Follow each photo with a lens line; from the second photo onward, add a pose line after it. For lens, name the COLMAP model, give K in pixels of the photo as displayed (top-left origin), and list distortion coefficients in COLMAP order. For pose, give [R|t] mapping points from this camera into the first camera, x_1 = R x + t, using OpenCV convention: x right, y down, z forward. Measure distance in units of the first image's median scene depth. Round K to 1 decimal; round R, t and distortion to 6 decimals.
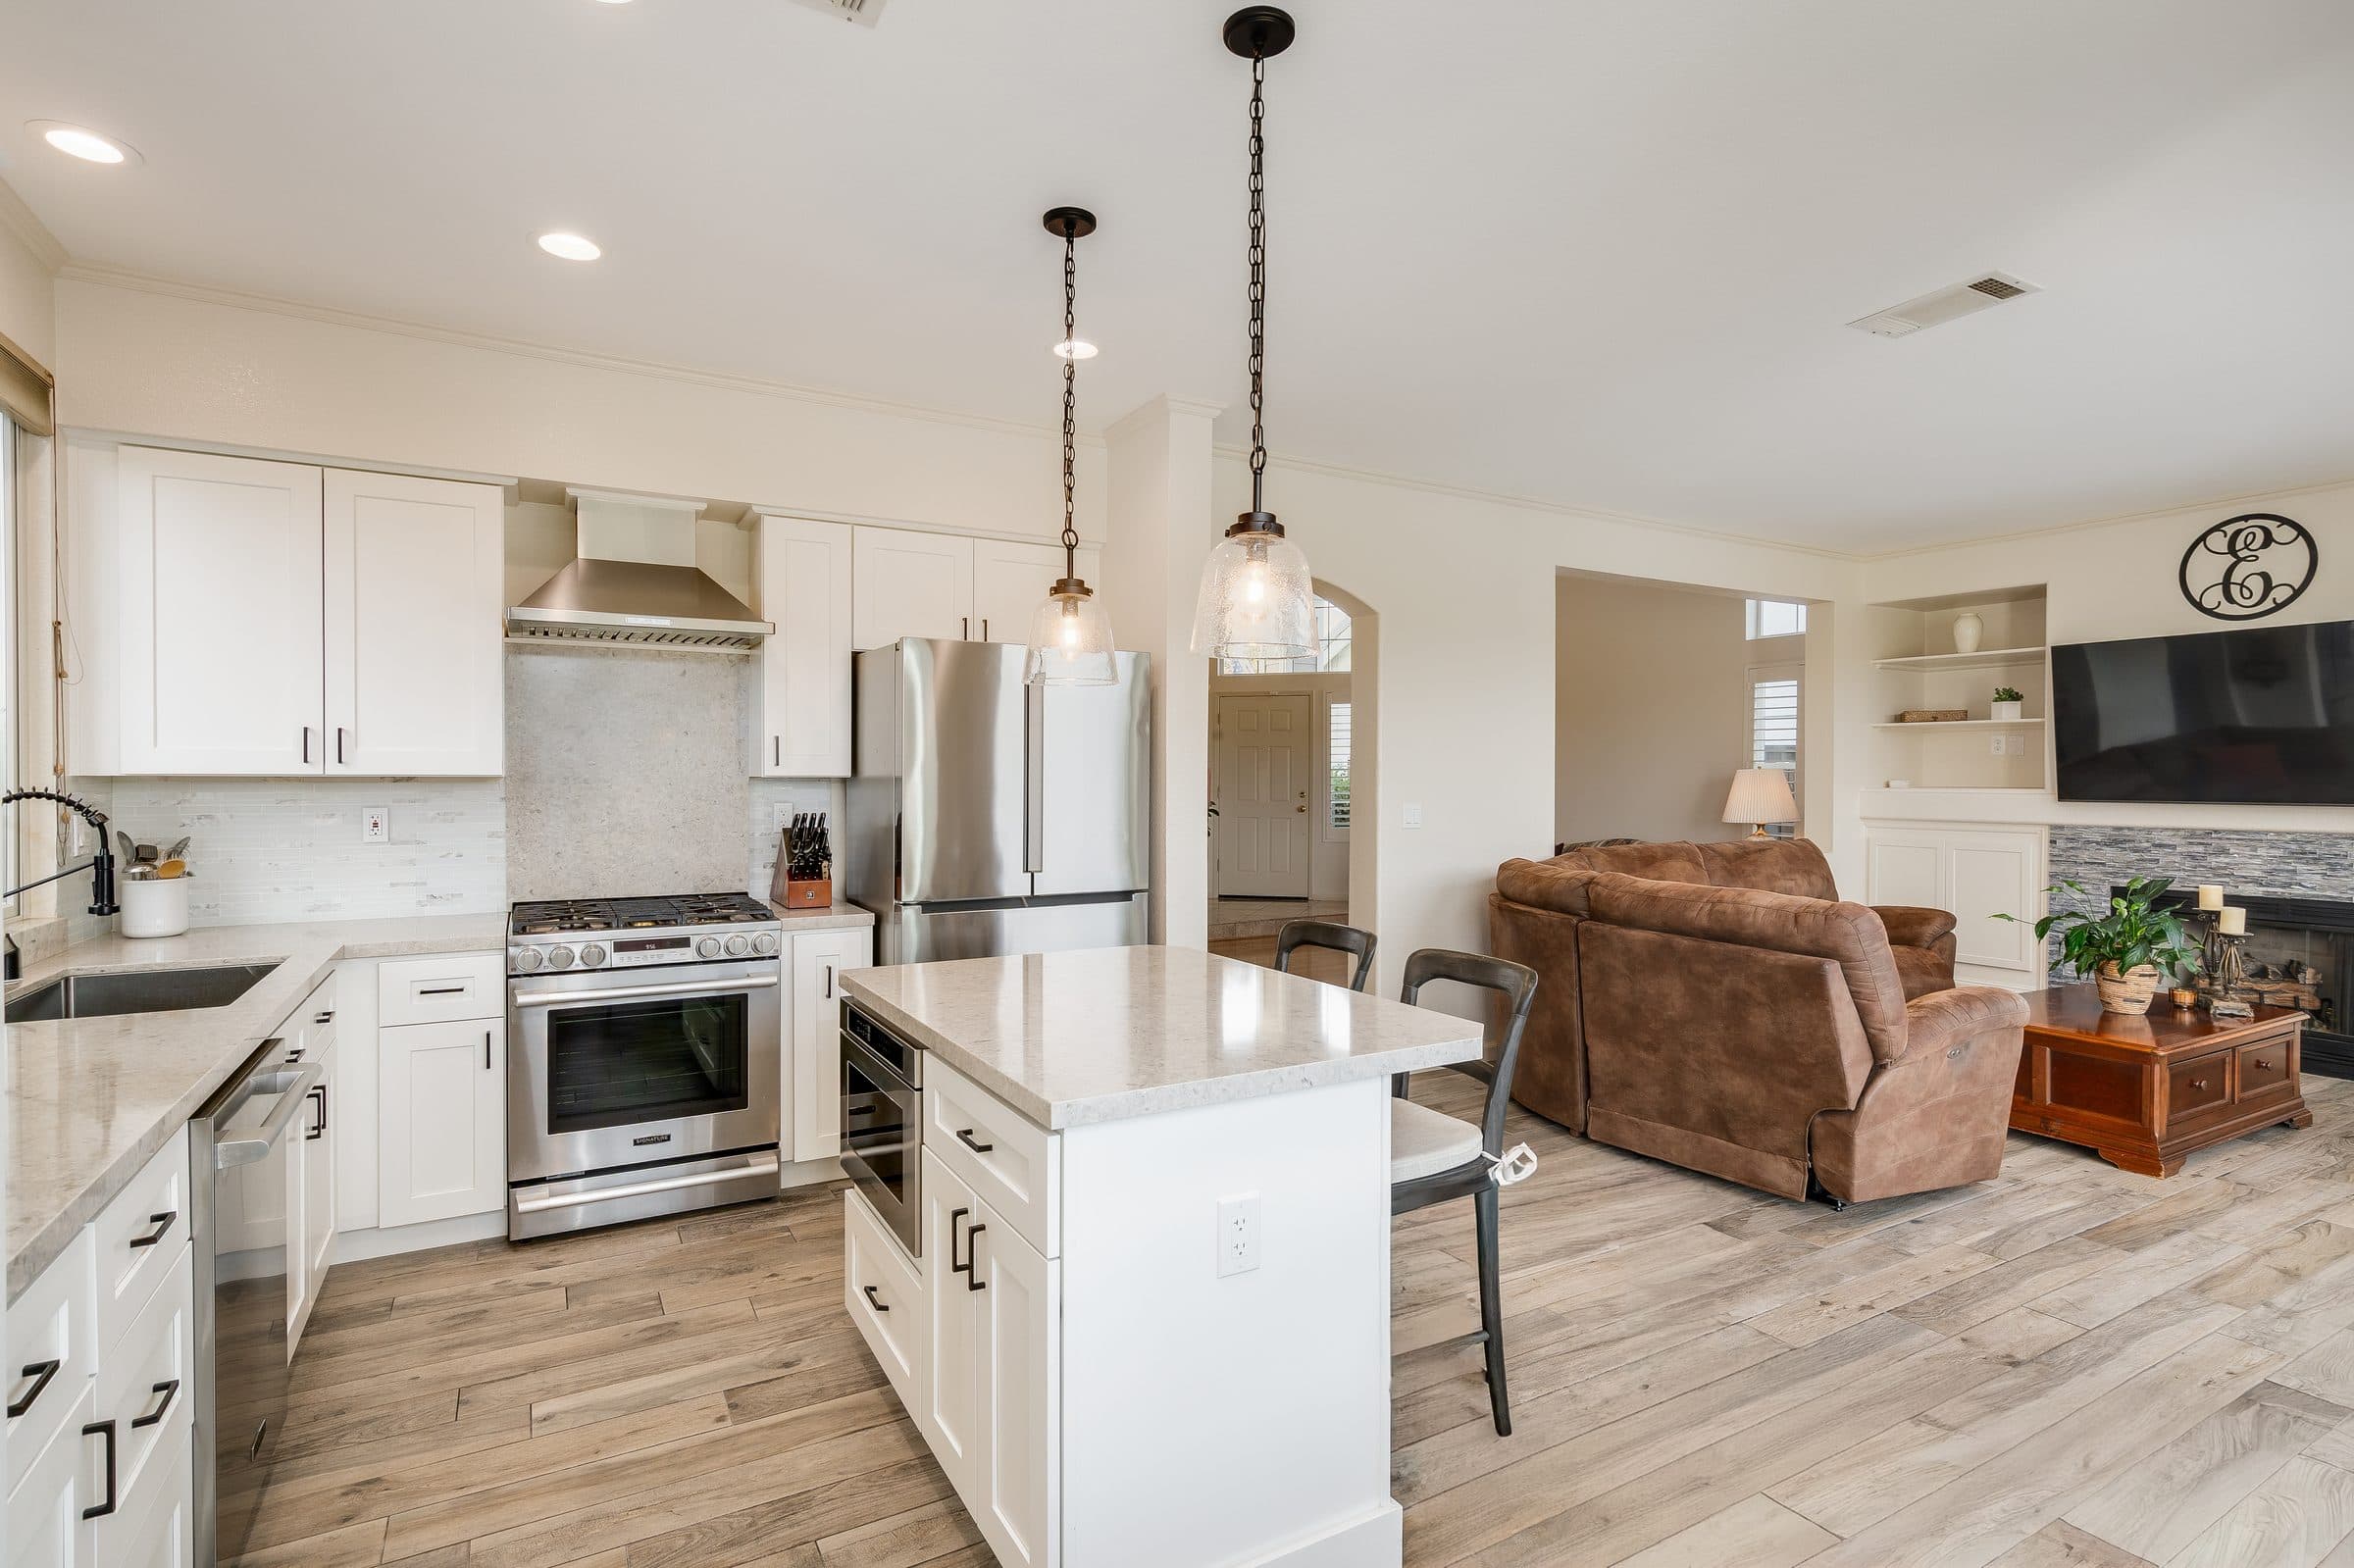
lens RADIAL K [[1138.5, 0, 1172.8], [0, 1138.5, 788.7], [0, 0, 1]] dist [0.003686, -0.000179]
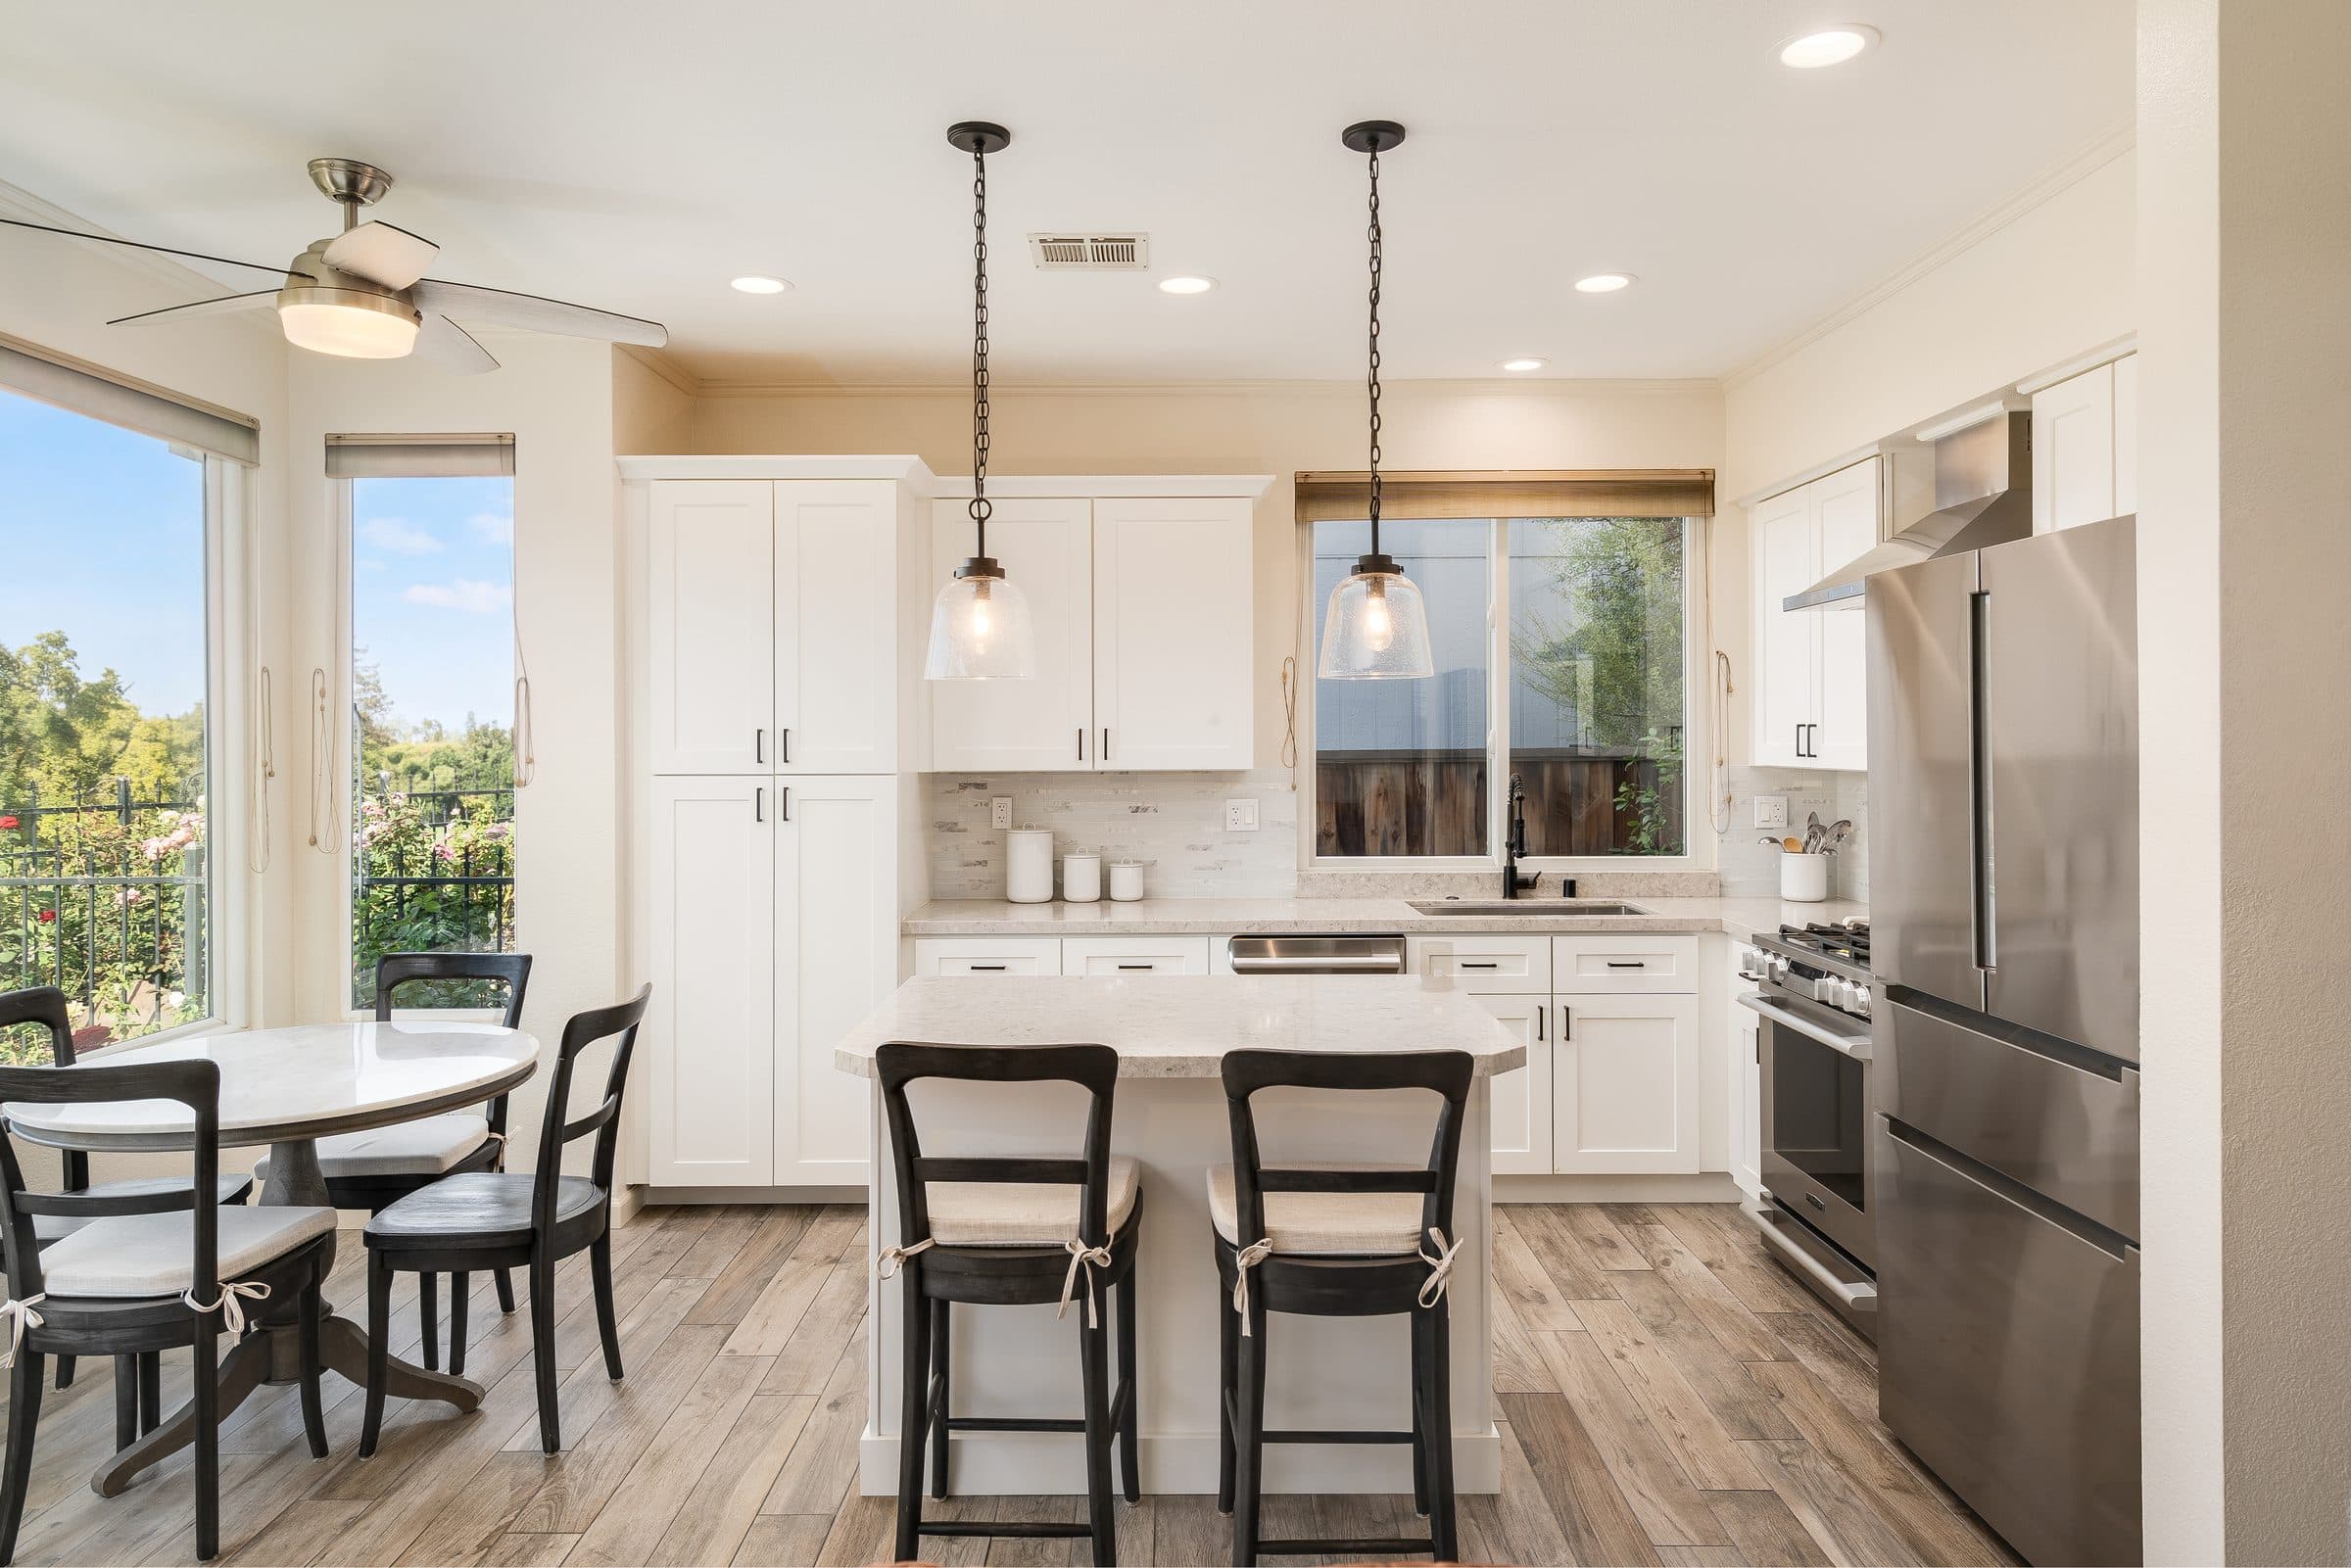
lens RADIAL K [[1515.2, 0, 1169.1], [0, 1515.2, 730.1], [0, 0, 1]] dist [0.003289, -0.000964]
pose [[-0.496563, -0.002551, -0.867997, 0.631895], [-0.005907, 0.999982, 0.000440, -0.035412], [0.867981, 0.005346, -0.496569, 0.936330]]
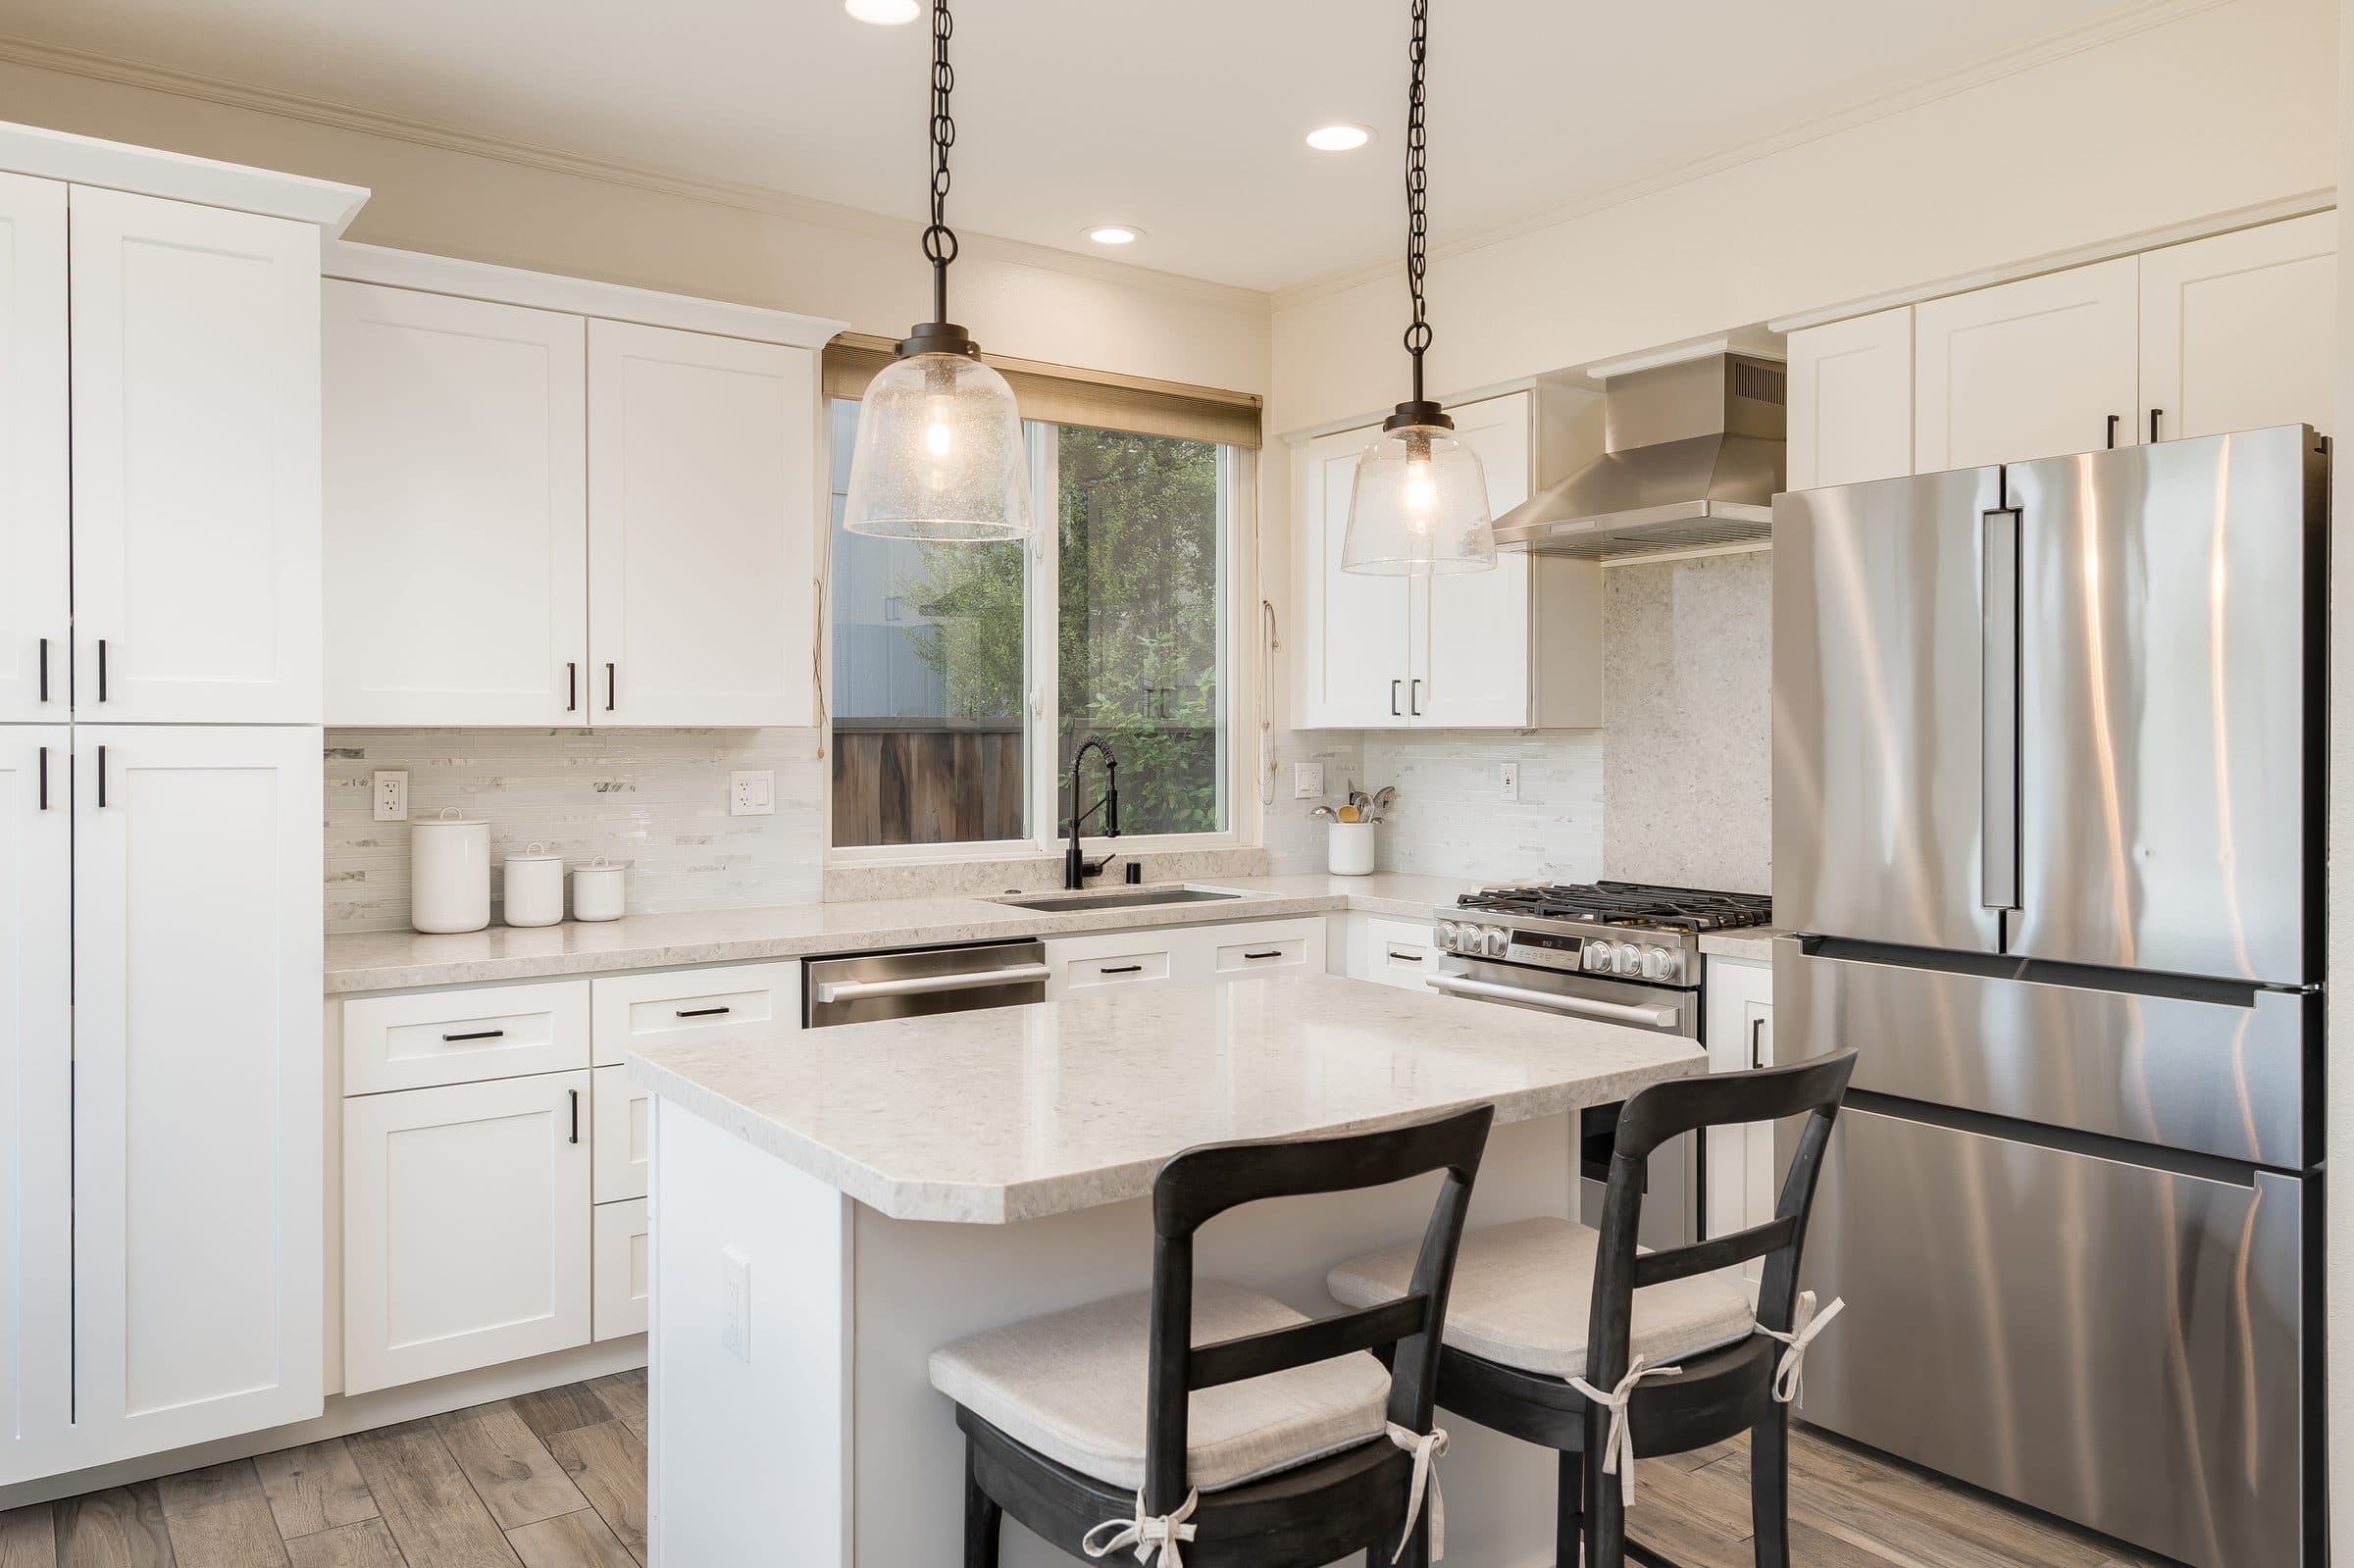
lens RADIAL K [[1644.2, 0, 1177.6], [0, 1644.2, 743.4], [0, 0, 1]] dist [-0.000612, 0.001904]
pose [[0.112744, 0.003215, -0.993619, 0.518728], [-0.010759, 0.999940, 0.002015, 0.001049], [0.993566, 0.010463, 0.112771, 0.504381]]
